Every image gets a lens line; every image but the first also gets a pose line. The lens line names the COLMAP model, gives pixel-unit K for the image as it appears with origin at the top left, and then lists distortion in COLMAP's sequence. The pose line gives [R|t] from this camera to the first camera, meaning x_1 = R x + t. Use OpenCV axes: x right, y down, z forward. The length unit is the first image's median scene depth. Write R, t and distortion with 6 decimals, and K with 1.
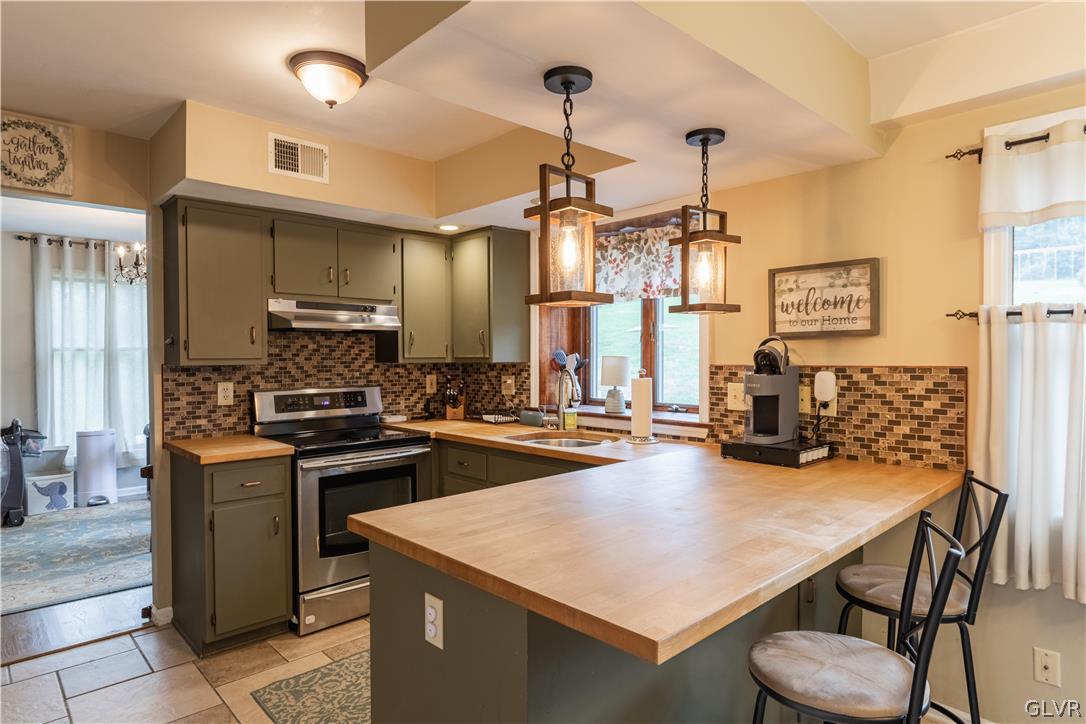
lens RADIAL K [[614.5, 0, 543.9], [0, 614.5, 363.5], [0, 0, 1]] dist [-0.000898, -0.000090]
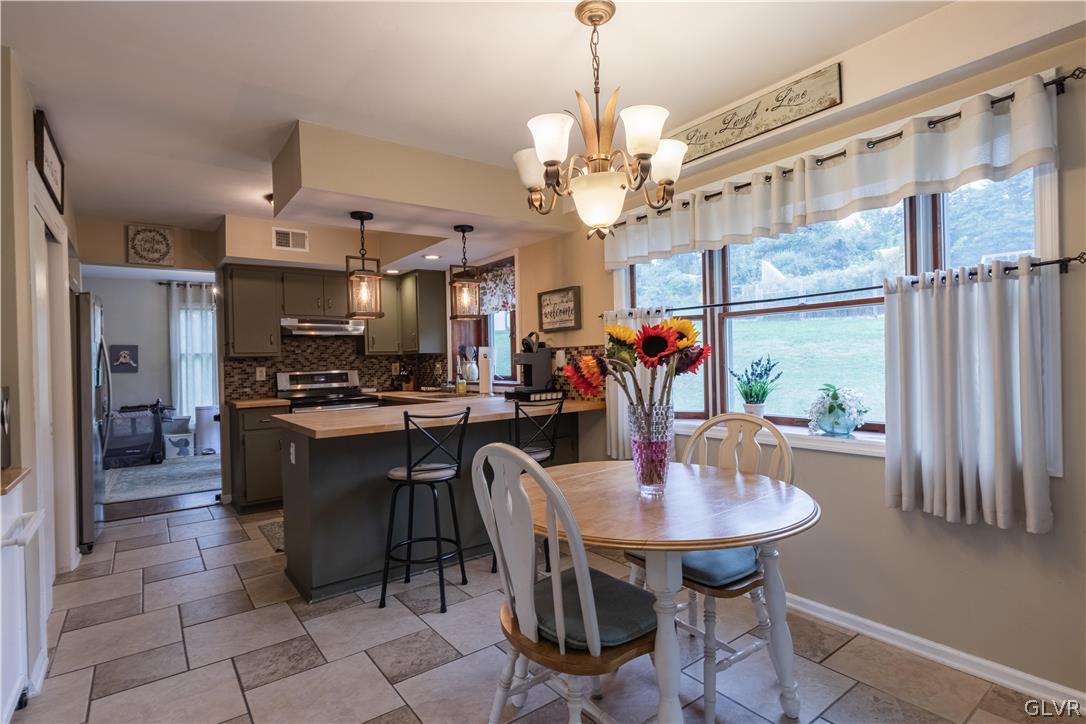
lens RADIAL K [[536.1, 0, 541.6], [0, 536.1, 360.8], [0, 0, 1]] dist [0.000126, 0.001306]
pose [[0.993258, -0.020396, -0.114119, 0.430305], [0.019202, 0.999749, -0.011552, 0.044421], [0.114326, 0.009283, 0.993400, -0.400129]]
